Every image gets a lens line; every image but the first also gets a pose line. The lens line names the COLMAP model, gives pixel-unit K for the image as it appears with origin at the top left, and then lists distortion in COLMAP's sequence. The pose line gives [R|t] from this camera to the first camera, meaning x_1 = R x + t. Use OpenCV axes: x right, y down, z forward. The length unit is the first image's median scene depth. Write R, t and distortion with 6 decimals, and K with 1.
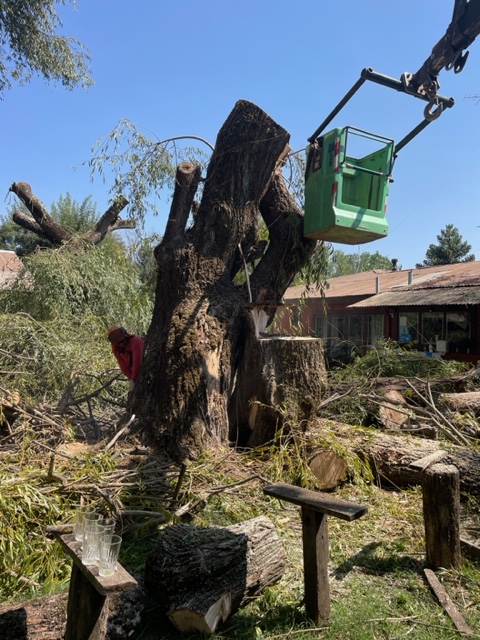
lens RADIAL K [[485.0, 0, 240.0], [0, 485.0, 320.0], [0, 0, 1]] dist [0.092194, -0.119696]
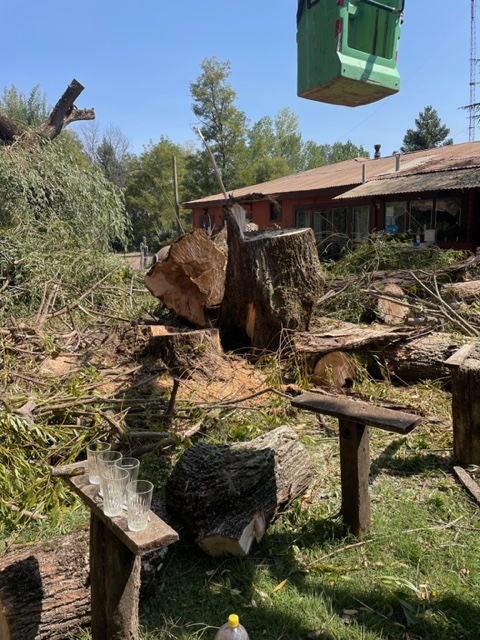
lens RADIAL K [[485.0, 0, 240.0], [0, 485.0, 320.0], [0, 0, 1]] dist [0.092194, -0.119696]
pose [[0.997265, -0.055533, 0.048777, -0.064648], [0.044679, 0.978634, 0.200696, 0.016943], [-0.058880, -0.197968, 0.978438, 0.141167]]
